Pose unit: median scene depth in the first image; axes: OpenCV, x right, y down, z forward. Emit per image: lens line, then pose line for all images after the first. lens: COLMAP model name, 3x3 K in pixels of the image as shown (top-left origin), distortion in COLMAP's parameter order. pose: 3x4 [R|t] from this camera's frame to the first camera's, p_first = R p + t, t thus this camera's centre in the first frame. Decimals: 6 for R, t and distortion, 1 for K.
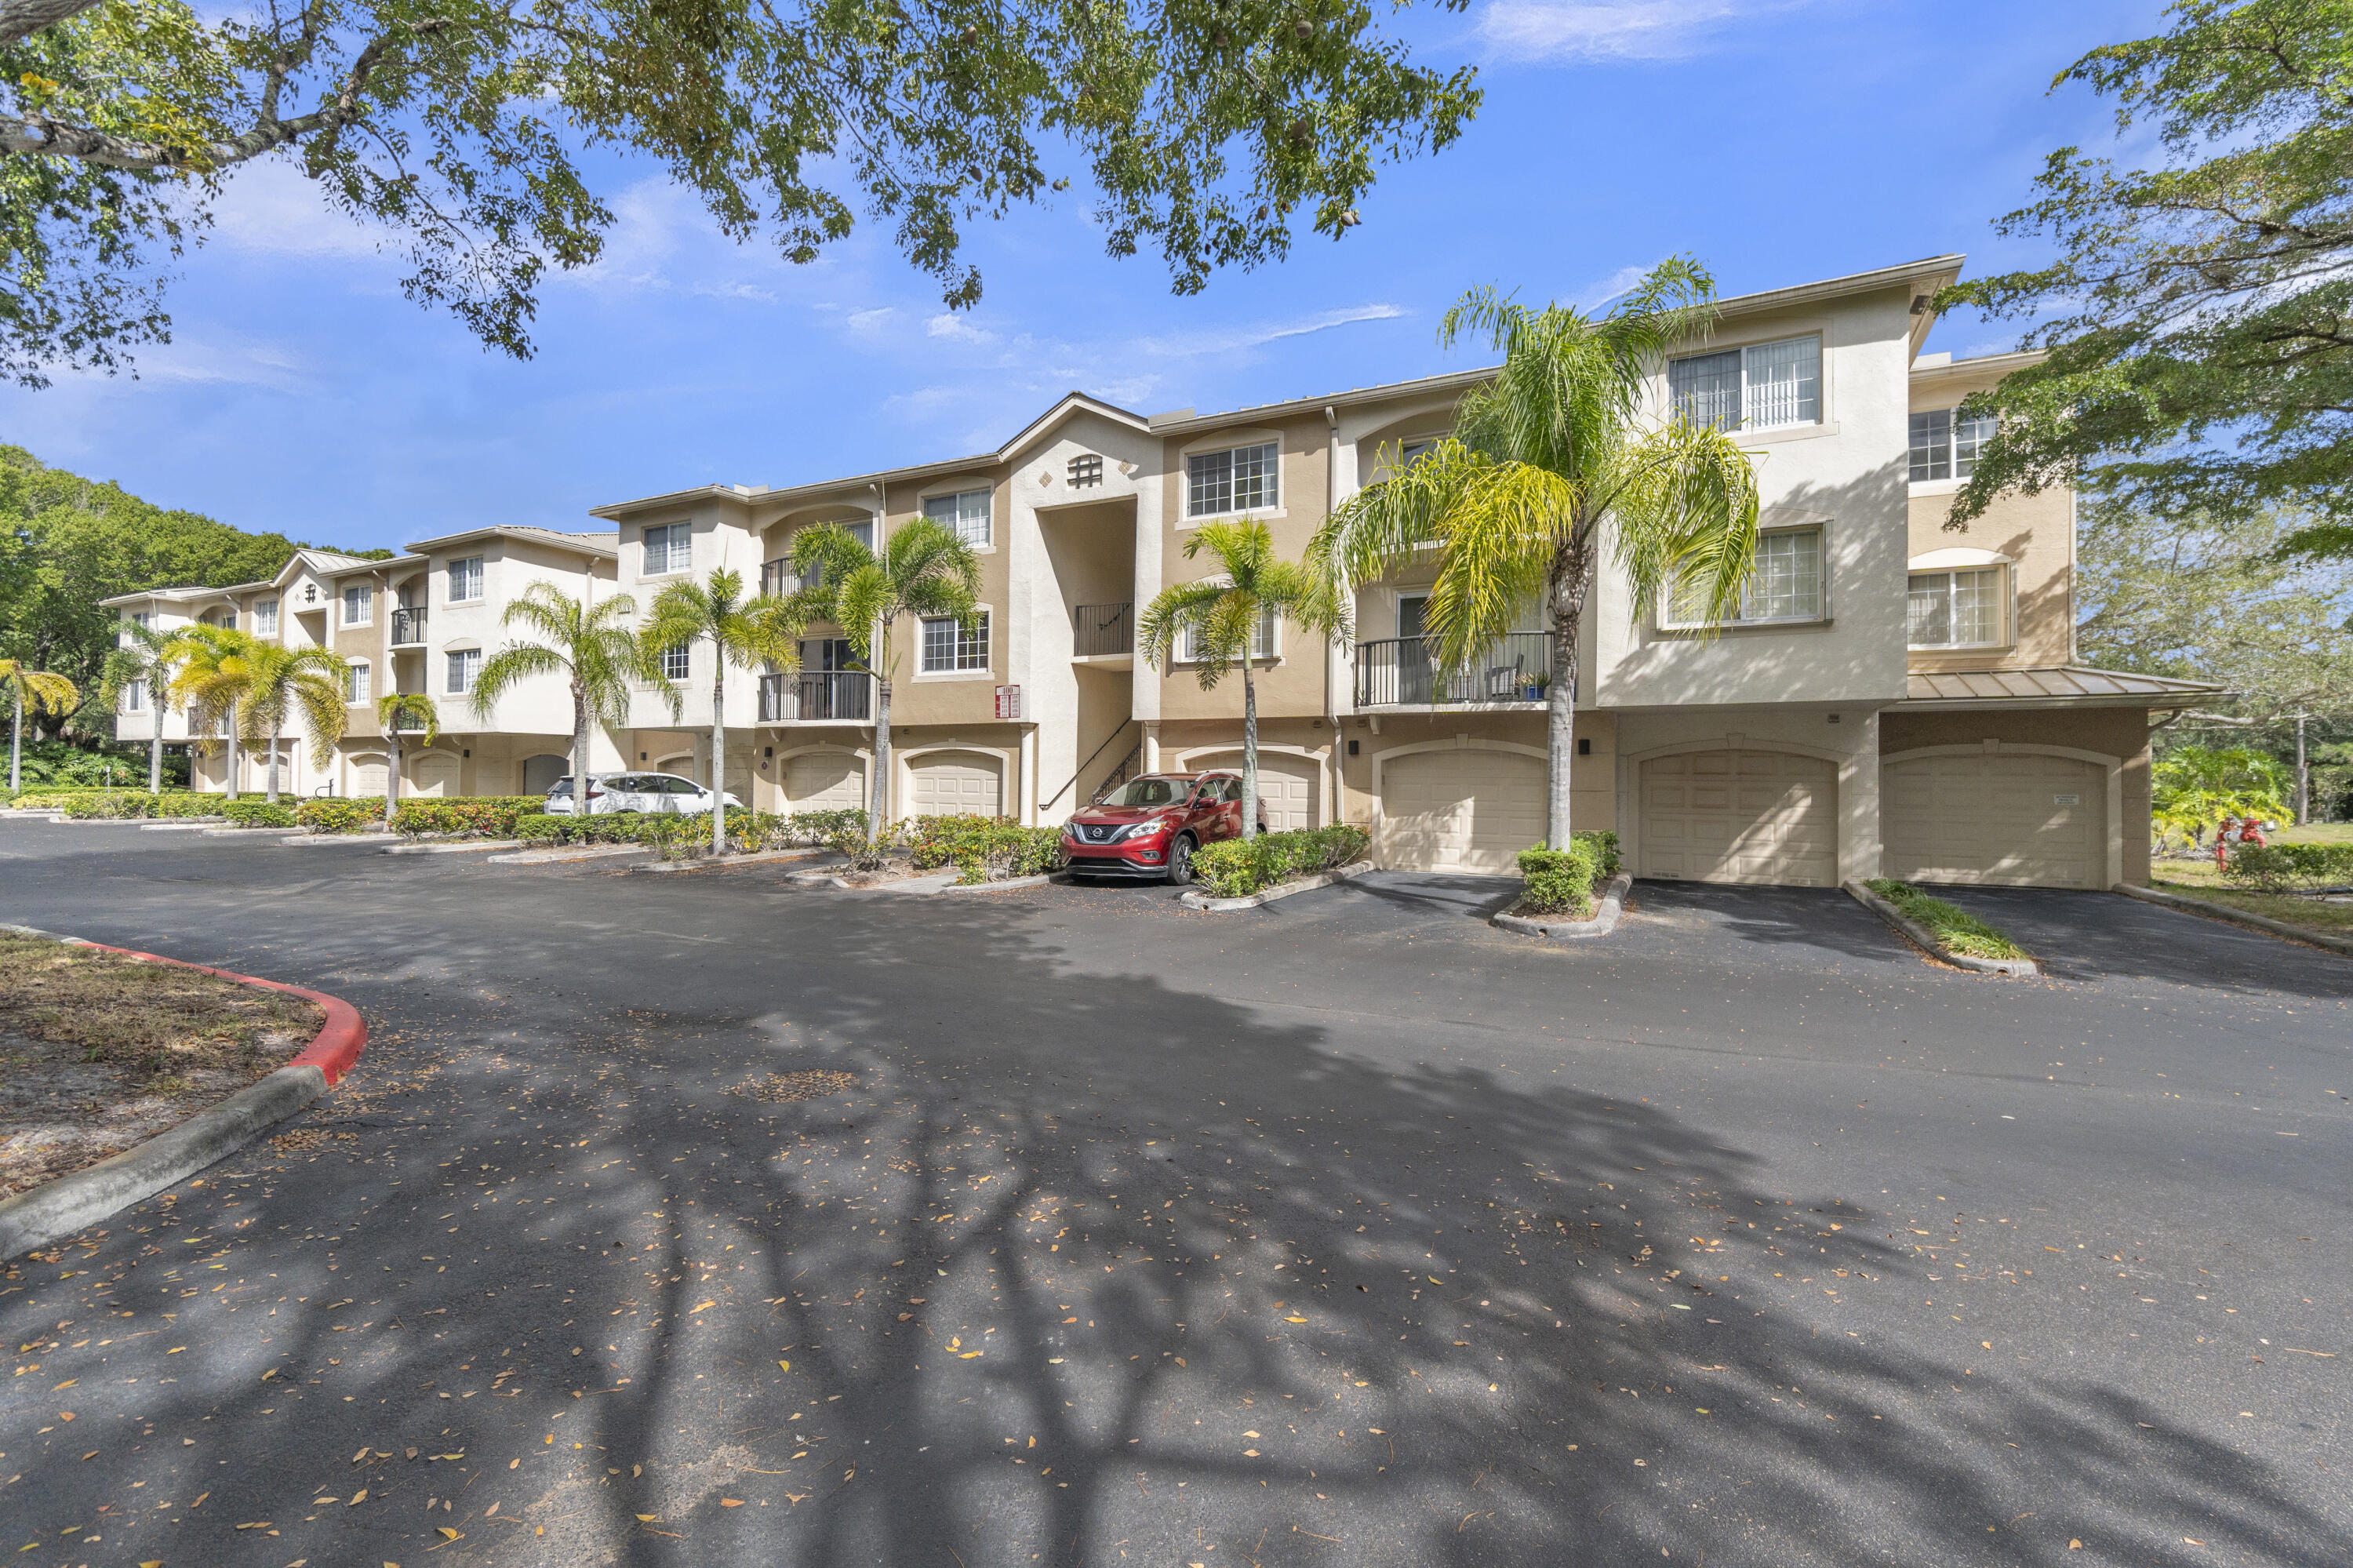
lens RADIAL K [[1010.3, 0, 1180.5], [0, 1010.3, 777.8], [0, 0, 1]] dist [0.001733, -0.000015]
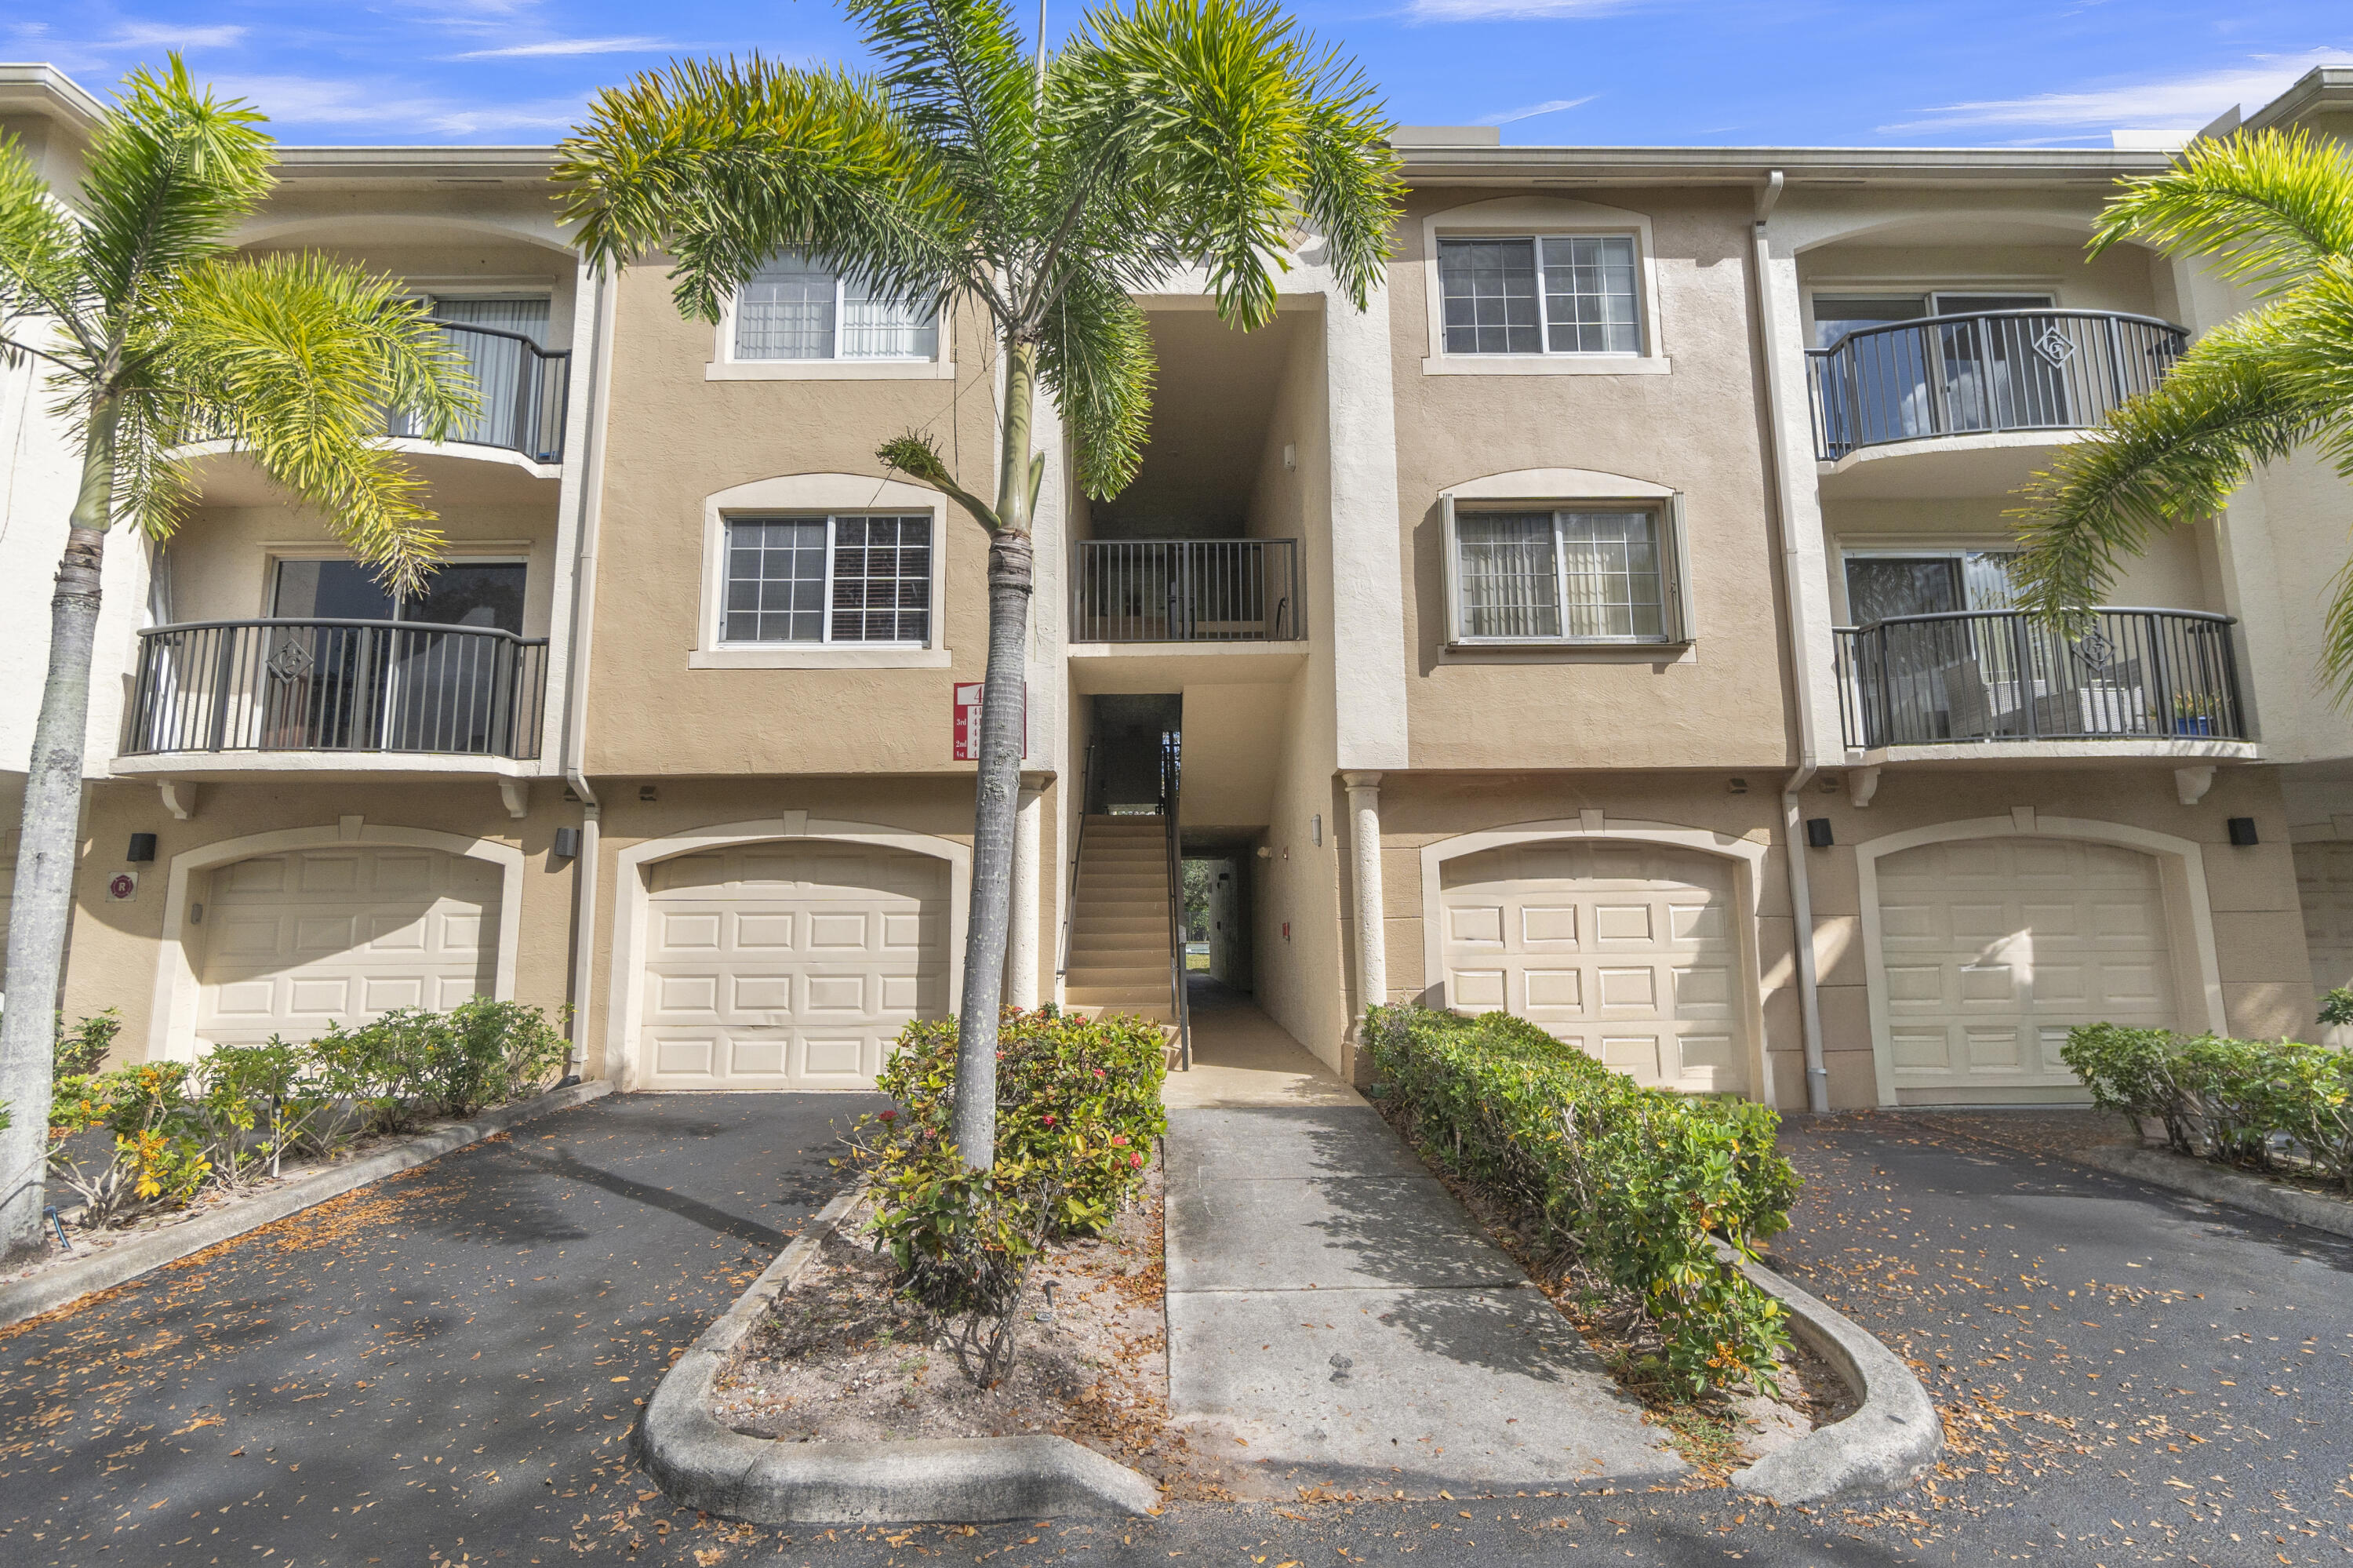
lens RADIAL K [[1010.3, 0, 1173.1], [0, 1010.3, 772.9], [0, 0, 1]] dist [0.001733, -0.000015]
pose [[0.885387, 0.043706, 0.462795, -0.287308], [0.016213, 0.992061, -0.124706, -0.001810], [-0.464572, 0.117917, 0.877650, 0.591294]]
